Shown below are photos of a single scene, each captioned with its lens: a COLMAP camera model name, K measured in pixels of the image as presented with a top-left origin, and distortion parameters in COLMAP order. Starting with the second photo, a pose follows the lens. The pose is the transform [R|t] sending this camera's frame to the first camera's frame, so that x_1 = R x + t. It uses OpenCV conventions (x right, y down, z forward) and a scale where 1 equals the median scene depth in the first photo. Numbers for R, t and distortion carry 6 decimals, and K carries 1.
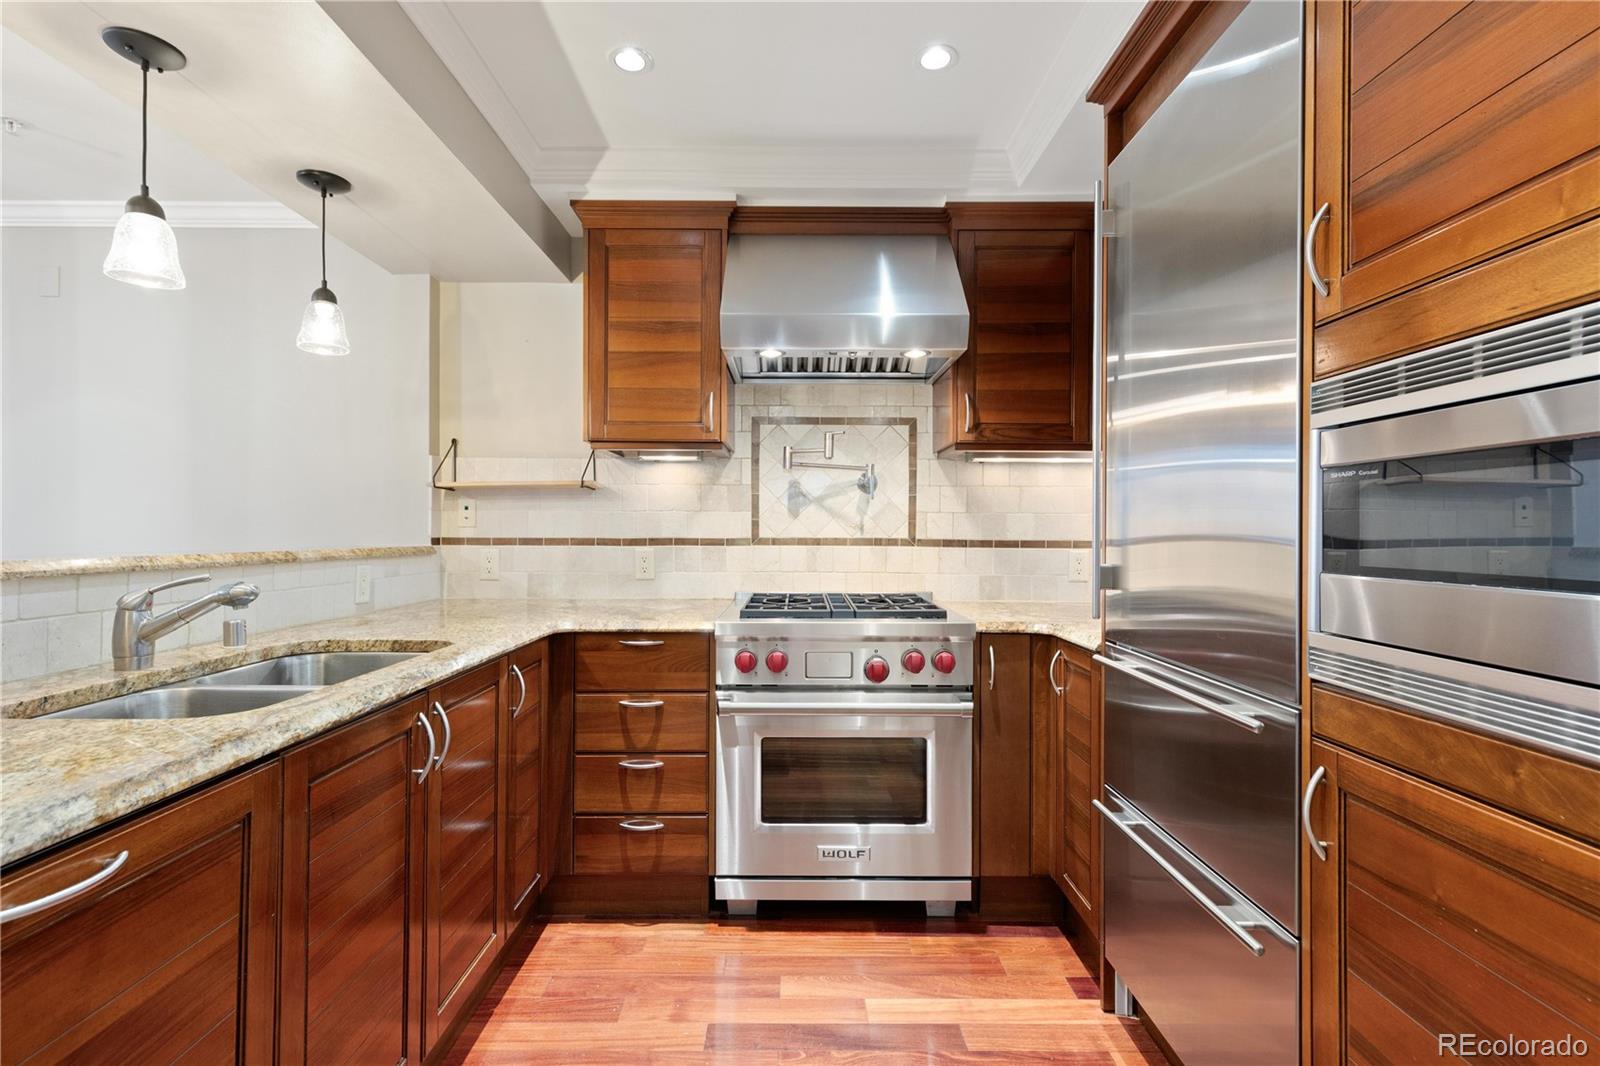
lens RADIAL K [[724.5, 0, 791.3], [0, 724.5, 530.7], [0, 0, 1]] dist [0.008515, -0.003201]
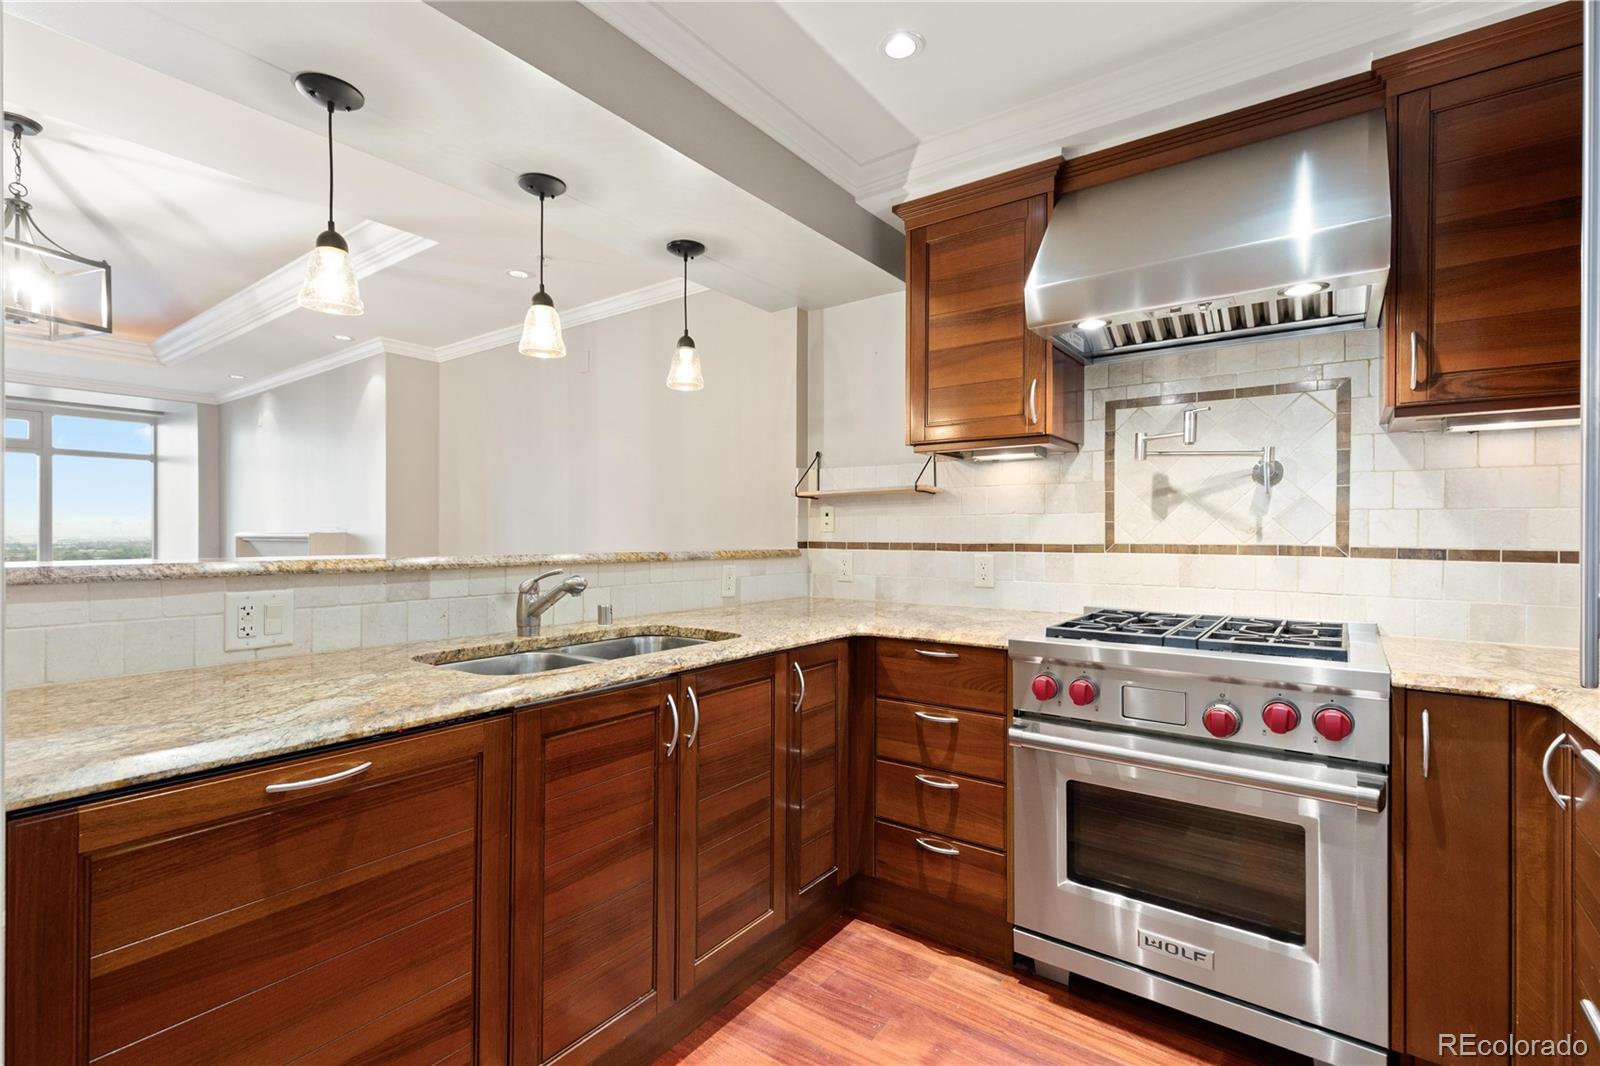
lens RADIAL K [[724.5, 0, 790.4], [0, 724.5, 534.6], [0, 0, 1]] dist [0.008515, -0.003201]
pose [[0.801417, -0.001055, -0.598104, 0.207949], [0.000563, 0.999999, -0.001009, -0.000384], [0.598105, 0.000472, 0.801418, 0.124895]]
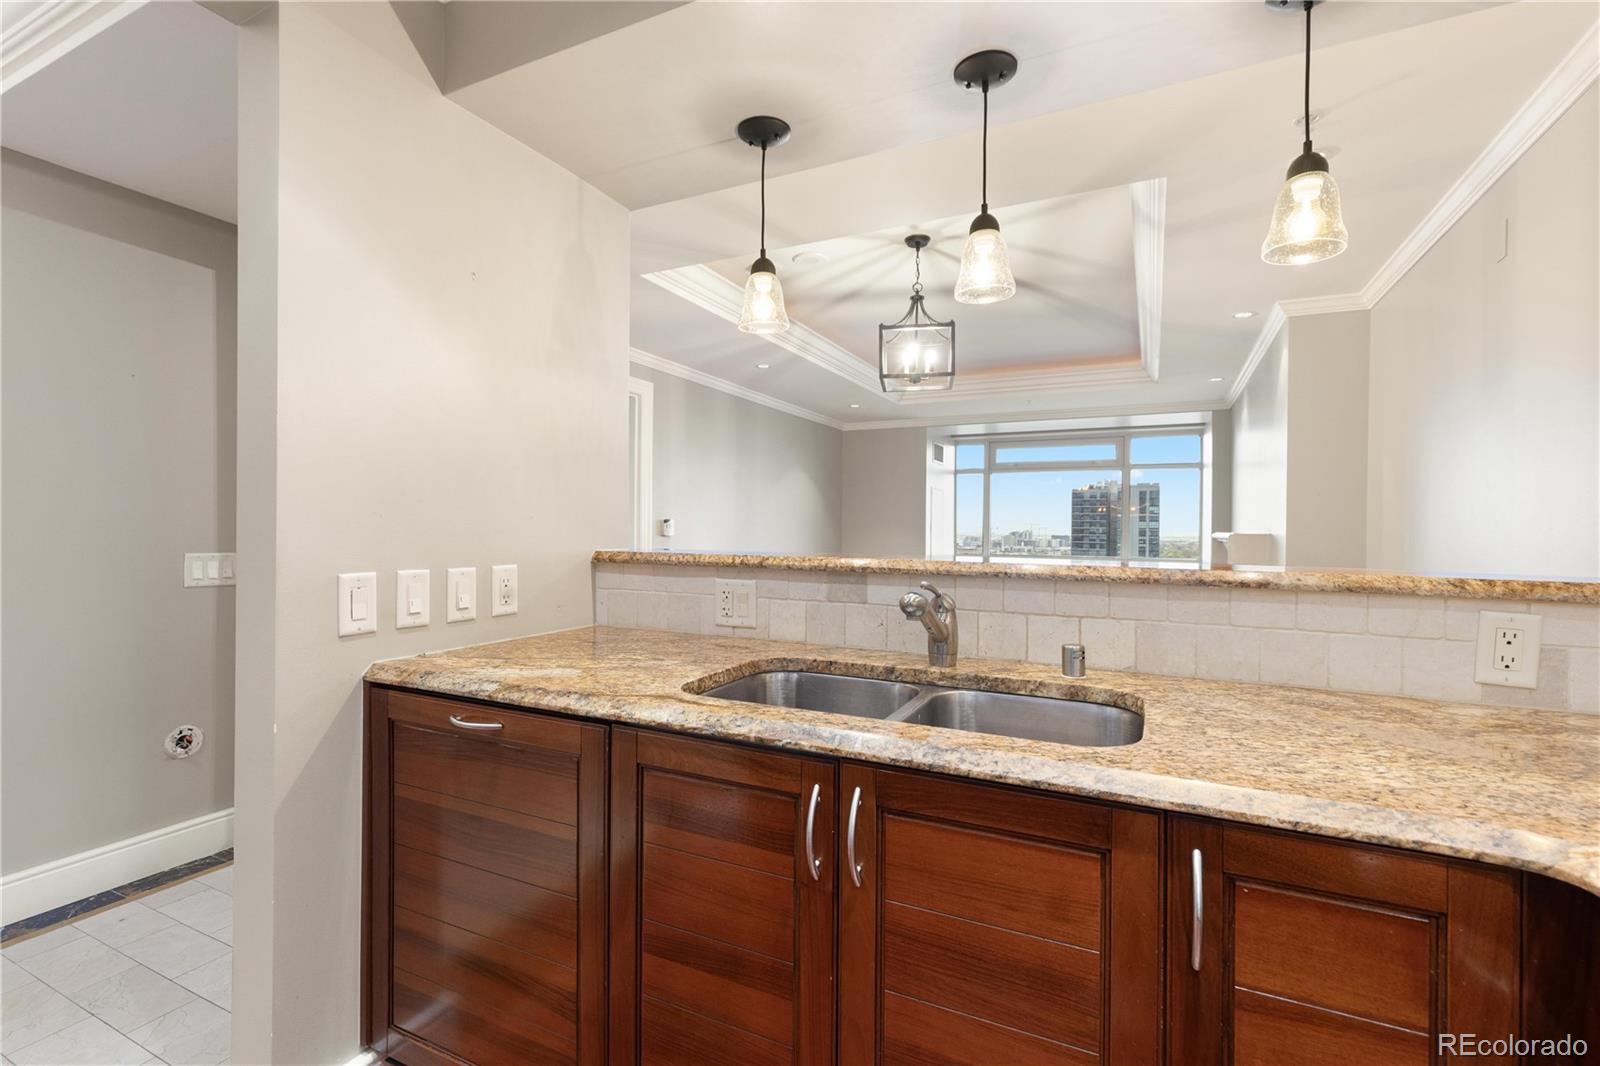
lens RADIAL K [[724.5, 0, 789.5], [0, 724.5, 526.7], [0, 0, 1]] dist [0.008515, -0.003201]
pose [[-0.441521, -0.009047, -0.897205, 0.105457], [-0.010831, 0.999930, -0.004753, -0.005311], [0.897186, 0.007619, -0.441588, 0.822857]]
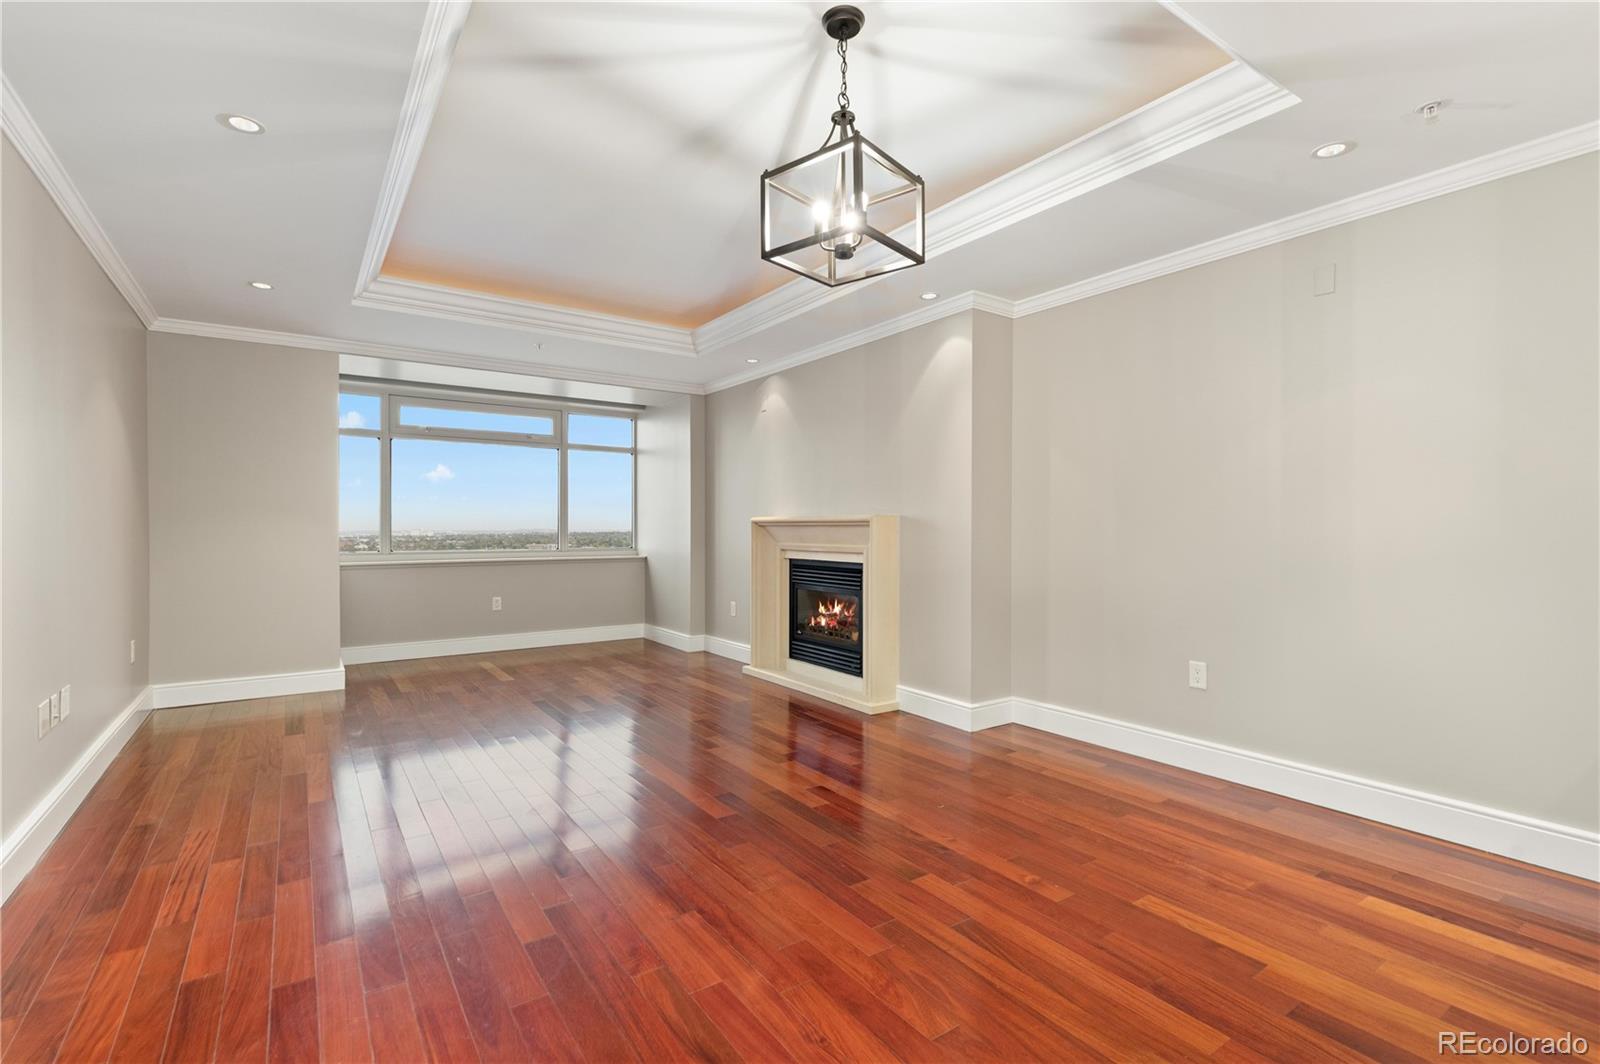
lens RADIAL K [[724.5, 0, 793.5], [0, 724.5, 532.2], [0, 0, 1]] dist [0.008515, -0.003201]
pose [[0.561635, 0.003333, -0.827378, -0.752125], [-0.002318, 0.999994, 0.002455, 0.032215], [0.827382, 0.000539, 0.561640, -0.309786]]
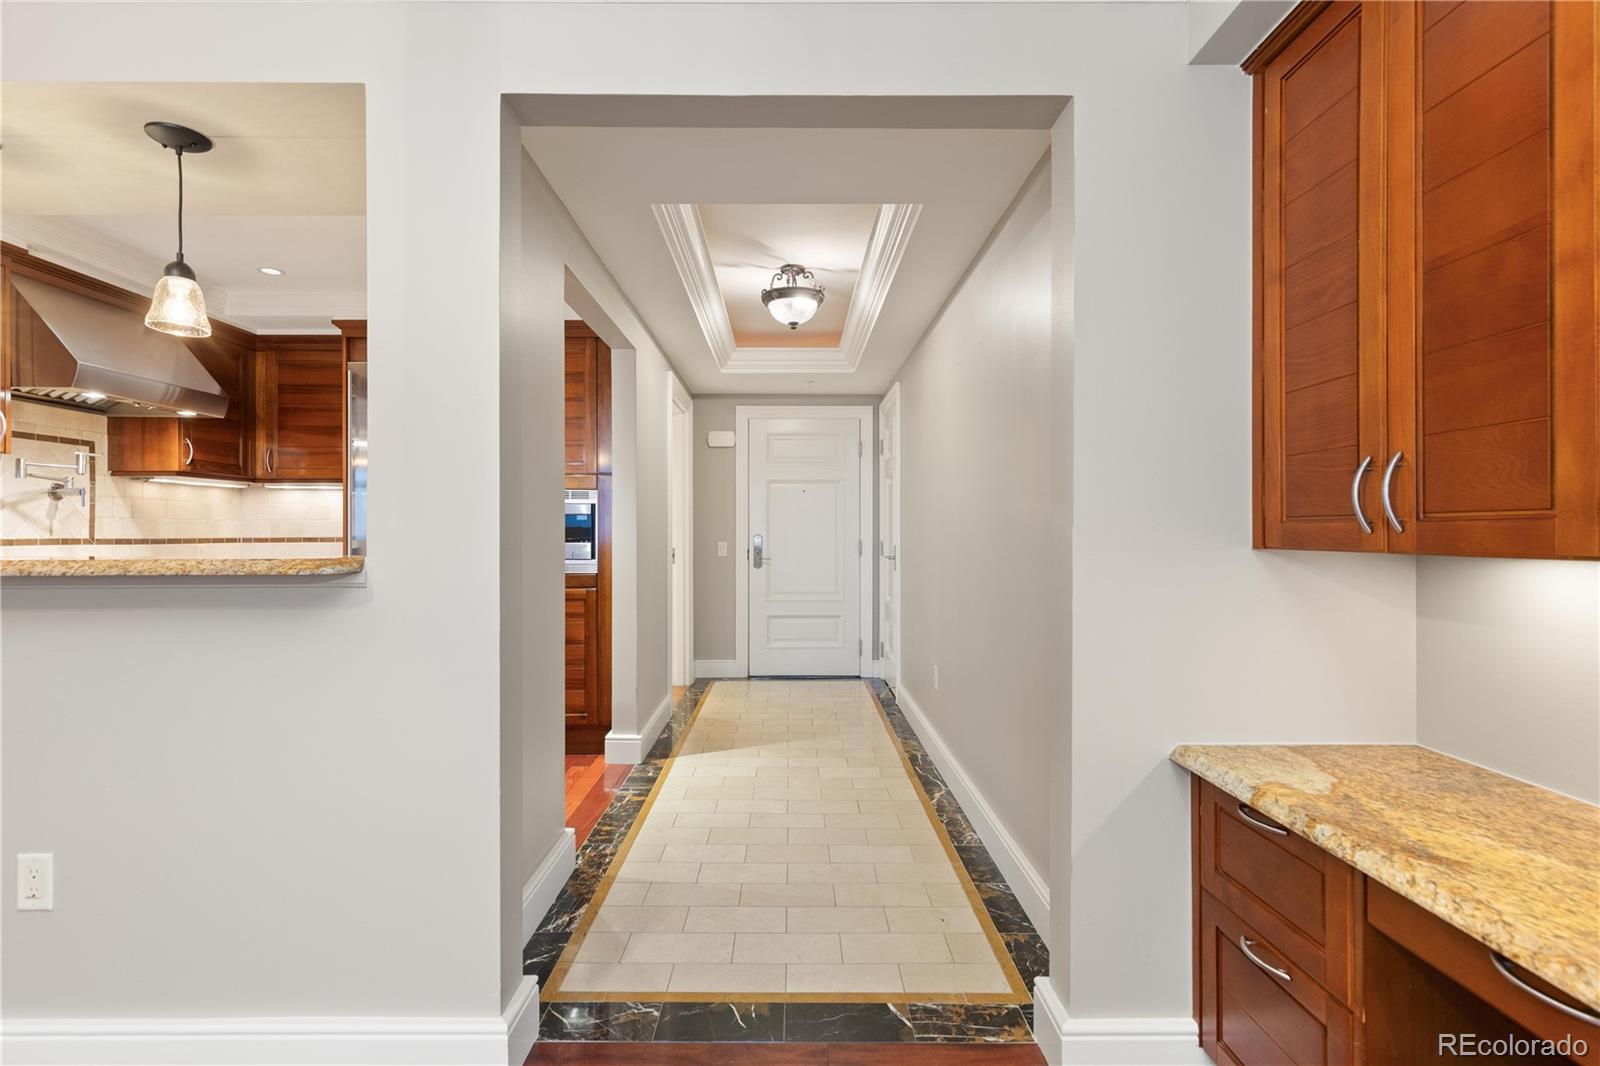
lens RADIAL K [[724.5, 0, 785.7], [0, 724.5, 524.1], [0, 0, 1]] dist [0.008515, -0.003201]
pose [[0.008705, 0.007045, 0.999937, -1.395841], [0.001661, 0.999974, -0.007059, -0.003922], [-0.999961, 0.001723, 0.008693, -0.256131]]
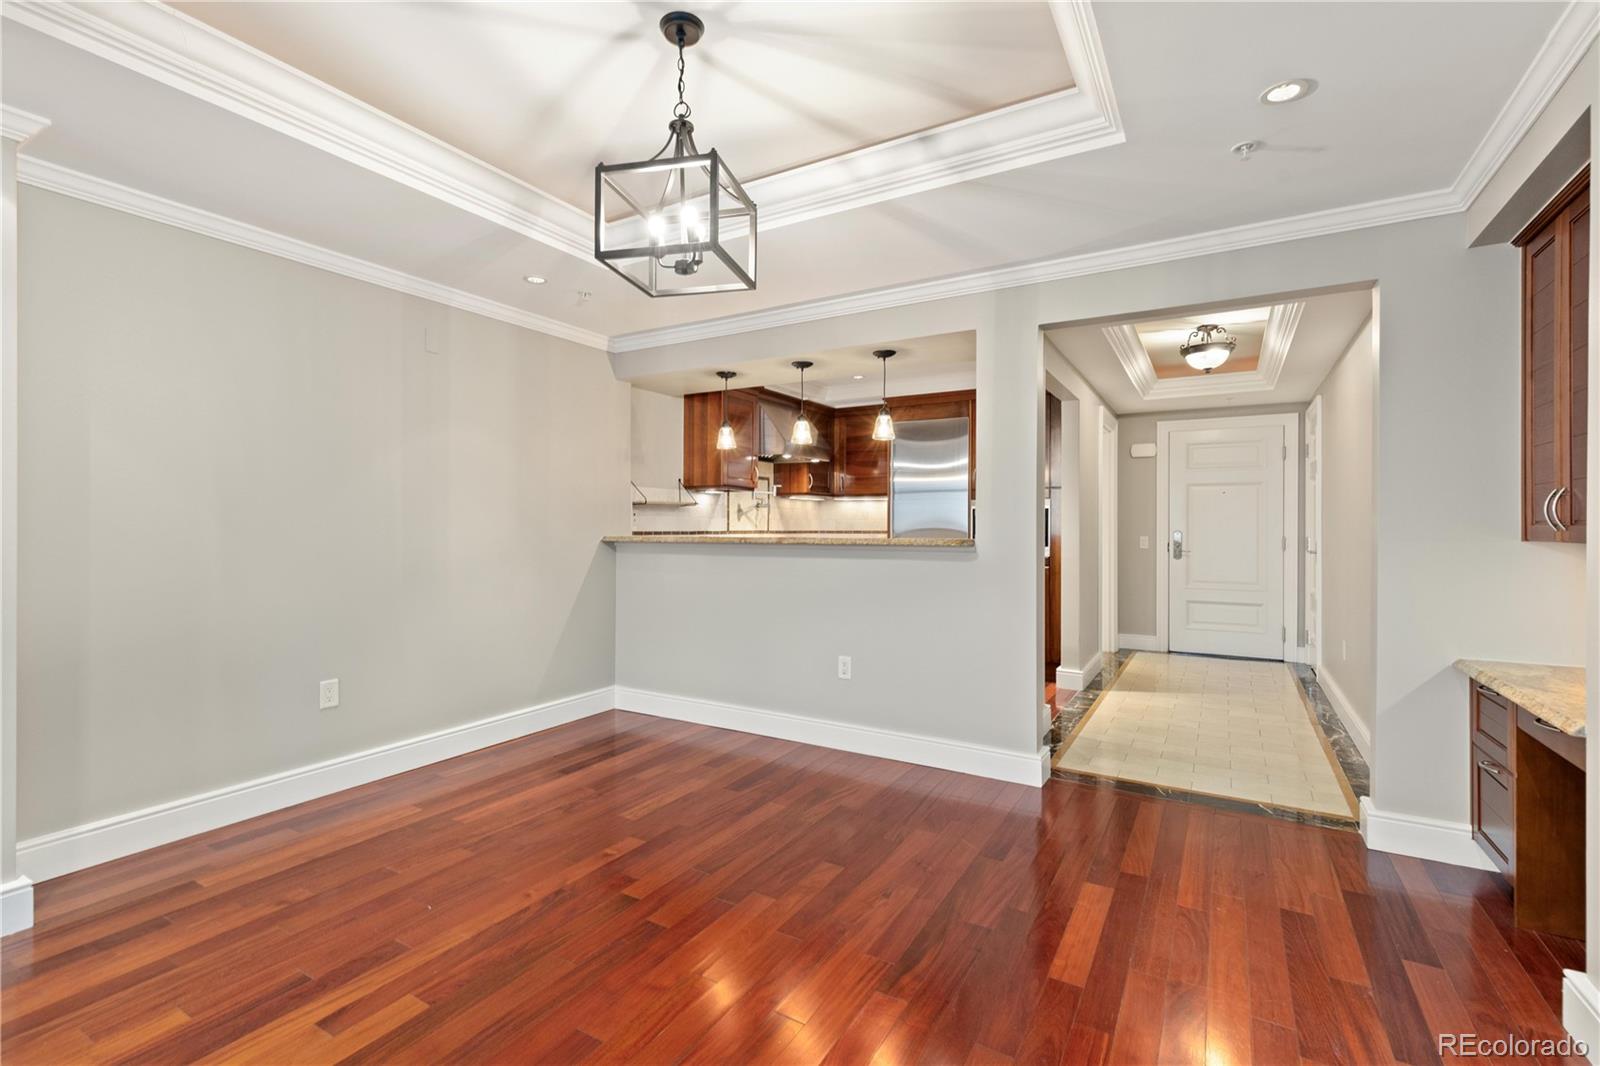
lens RADIAL K [[724.5, 0, 791.1], [0, 724.5, 526.5], [0, 0, 1]] dist [0.008515, -0.003201]
pose [[0.514904, -0.001905, 0.857245, -2.302473], [-0.000459, 0.999997, 0.002498, -0.009411], [-0.857247, -0.001680, 0.514902, -0.315224]]
